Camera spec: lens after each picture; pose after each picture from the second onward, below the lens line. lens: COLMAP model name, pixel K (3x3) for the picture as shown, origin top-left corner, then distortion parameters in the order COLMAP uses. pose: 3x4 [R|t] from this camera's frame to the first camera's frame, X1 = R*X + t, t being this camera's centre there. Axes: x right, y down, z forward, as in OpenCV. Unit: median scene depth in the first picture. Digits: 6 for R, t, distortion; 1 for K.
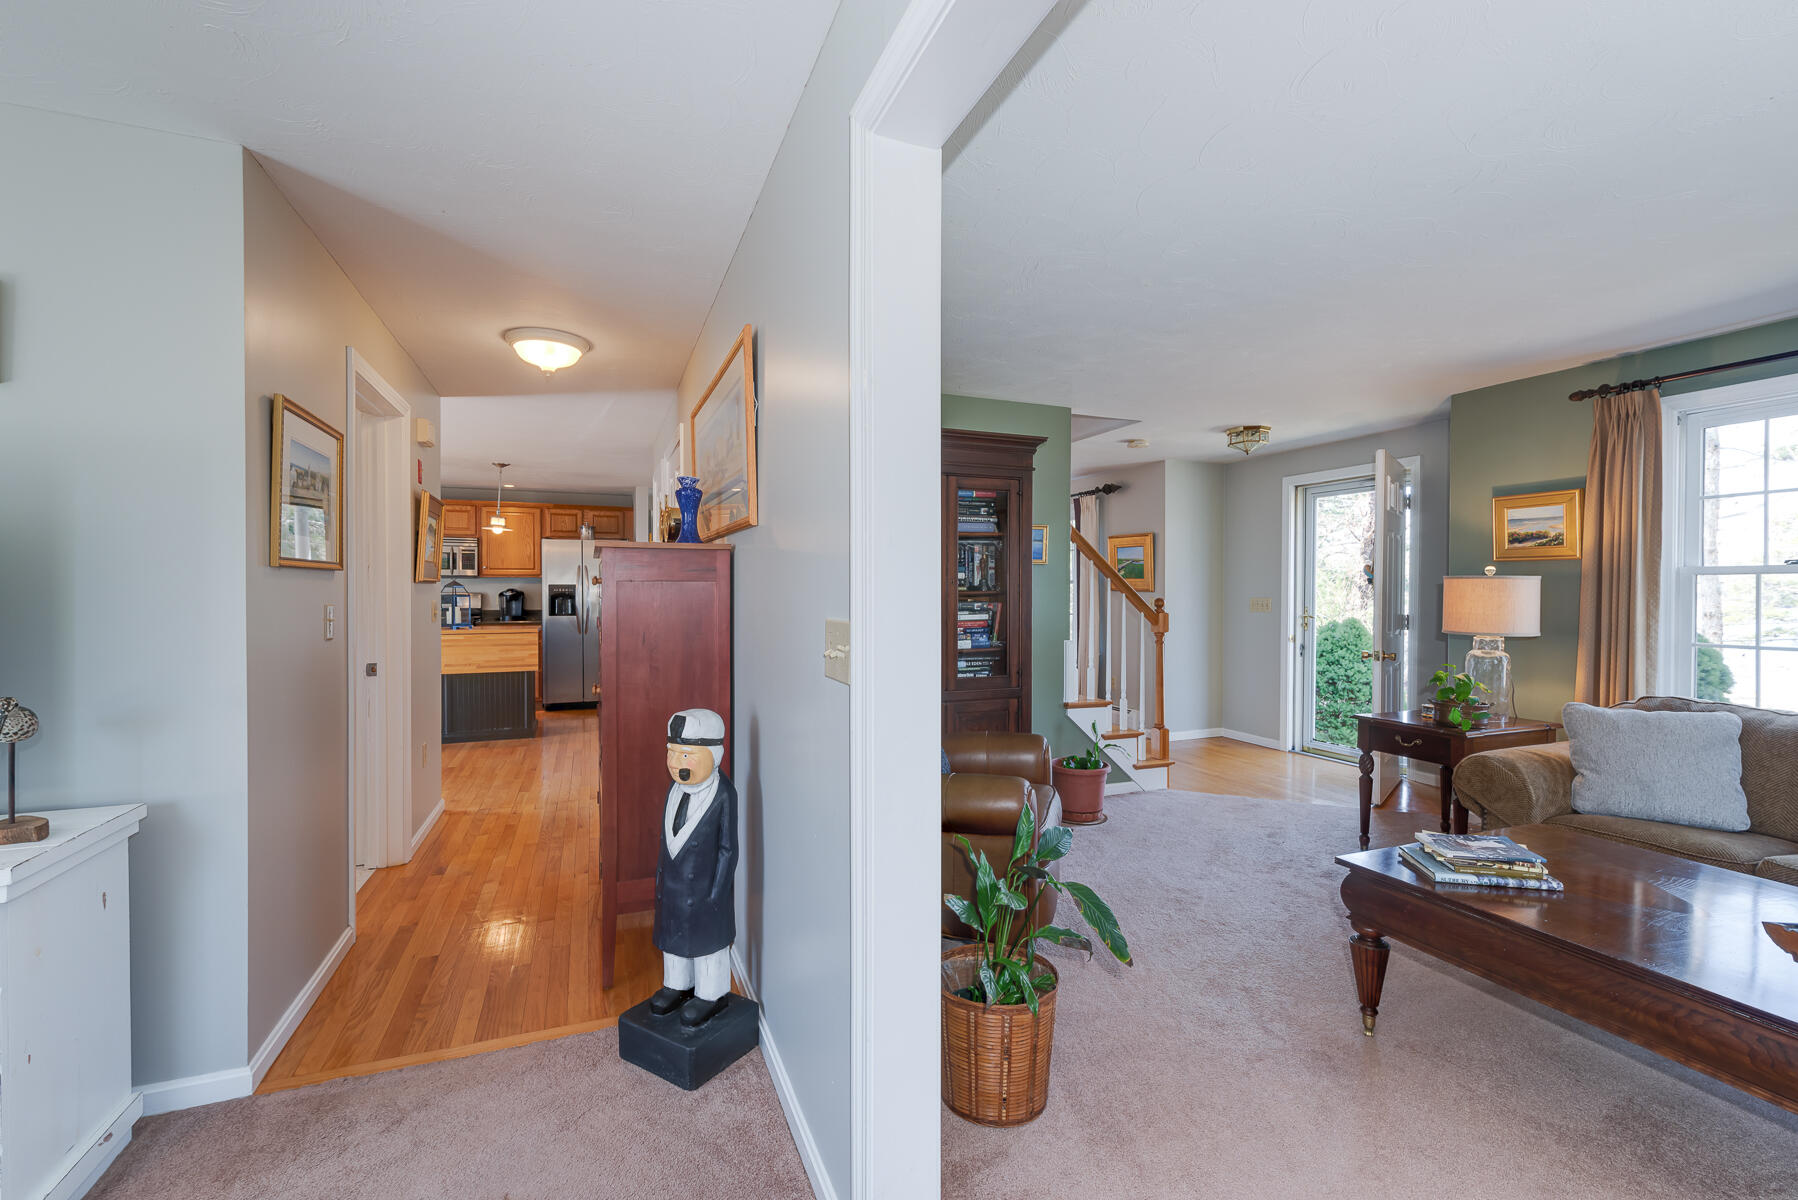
lens RADIAL K [[766.3, 0, 893.2], [0, 766.3, 596.6], [0, 0, 1]] dist [0.000923, 0.000265]
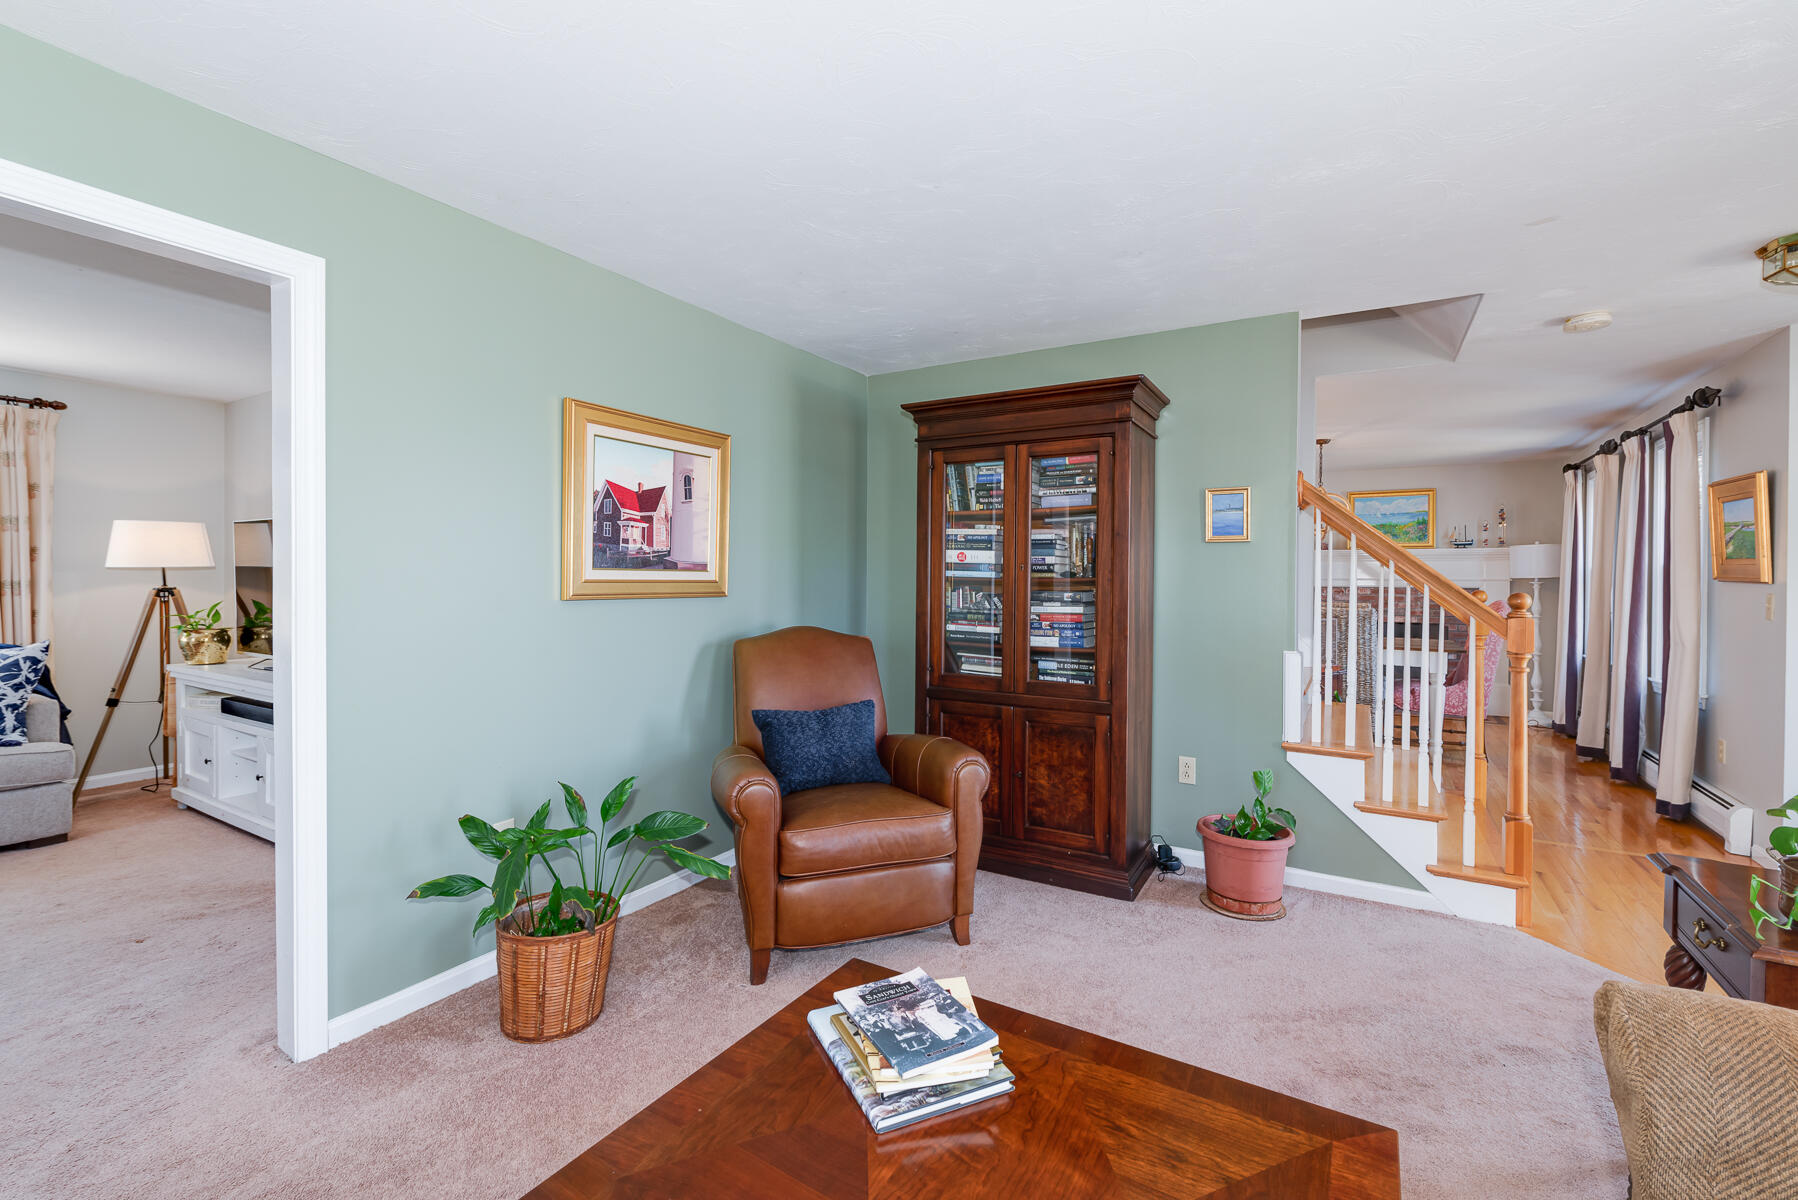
lens RADIAL K [[781.8, 0, 890.0], [0, 781.8, 581.3], [0, 0, 1]] dist [0.002052, 0.000248]
pose [[0.607173, 0.007830, -0.794531, 0.702431], [-0.011610, 0.999932, 0.000982, -0.002679], [0.794485, 0.008628, 0.607222, 0.358950]]
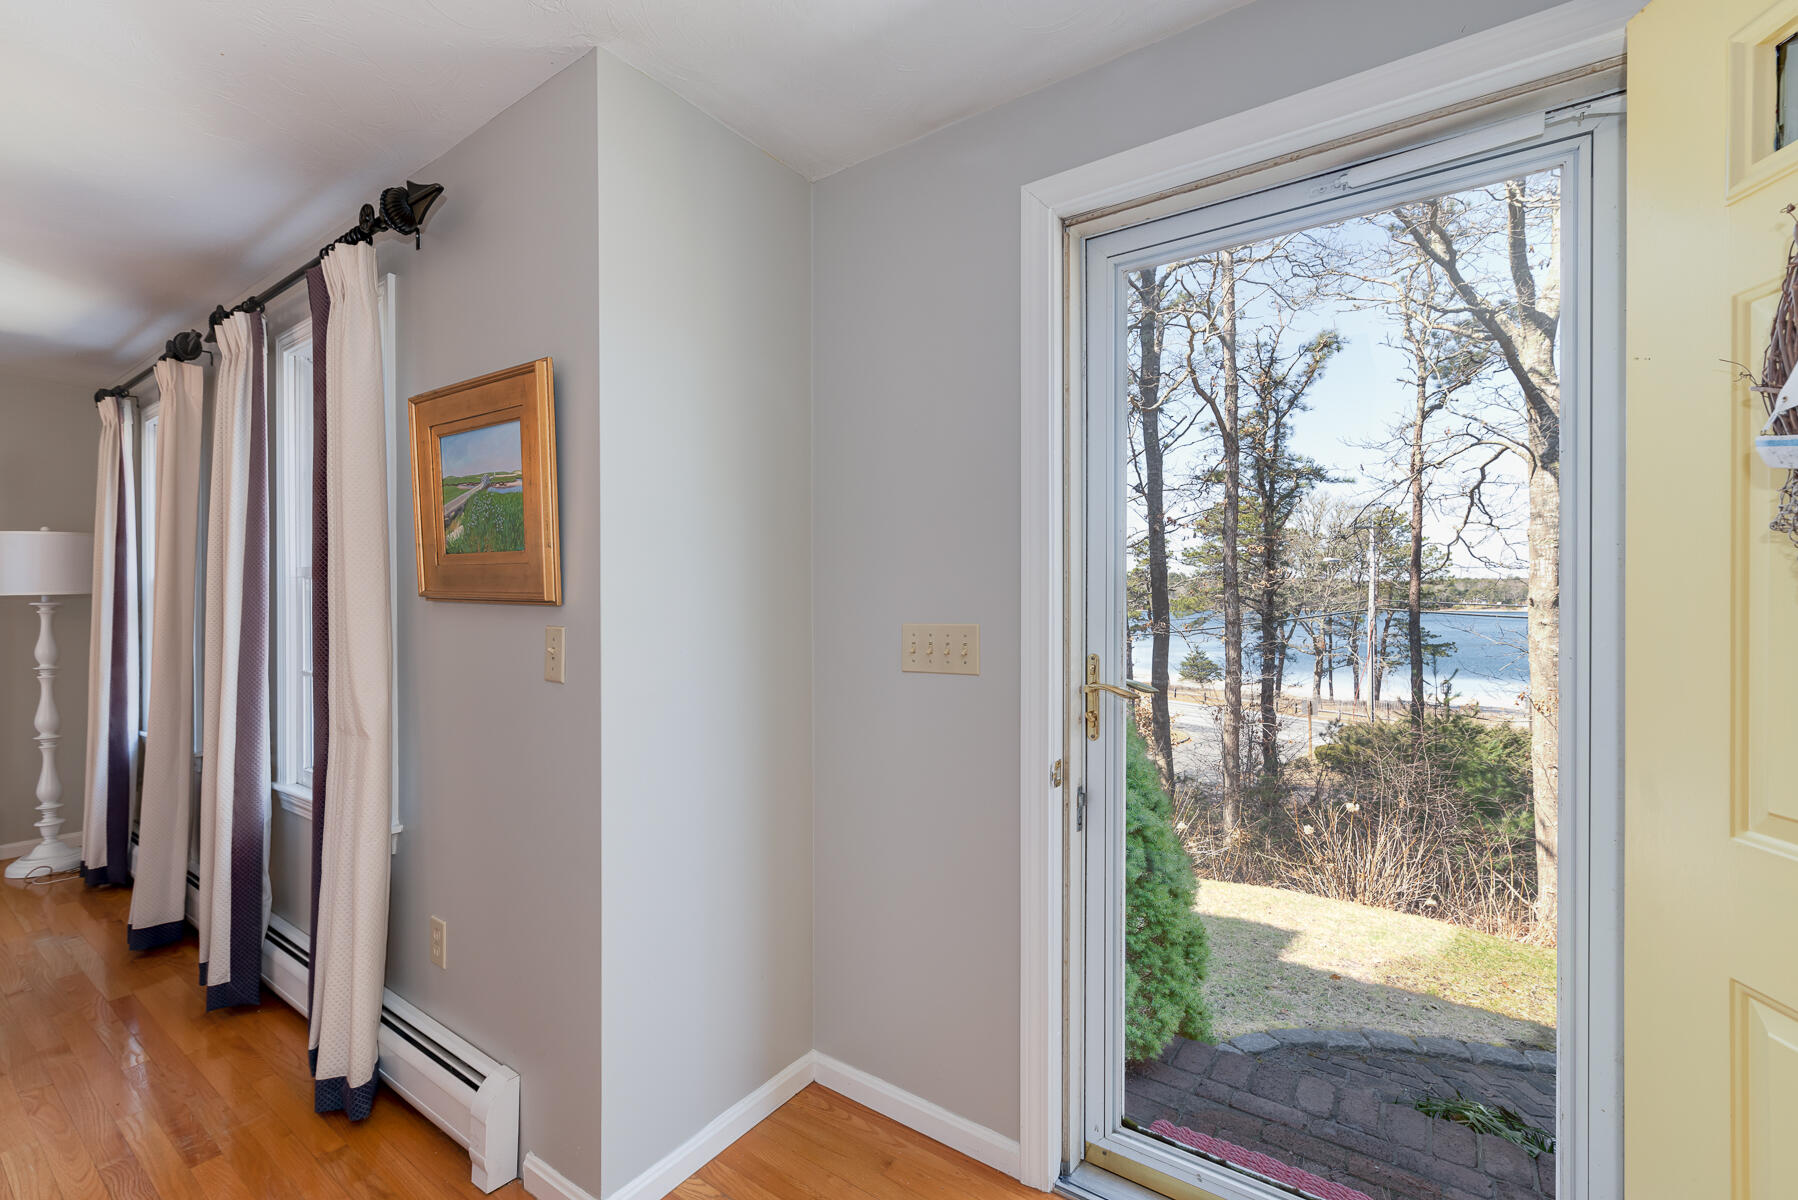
lens RADIAL K [[761.5, 0, 918.8], [0, 761.5, 600.8], [0, 0, 1]] dist [0.002089, 0.001212]
pose [[0.824572, -0.003890, 0.565743, 0.521887], [0.006425, 0.999976, -0.002488, -0.010095], [-0.565720, 0.005687, 0.824578, 1.287990]]
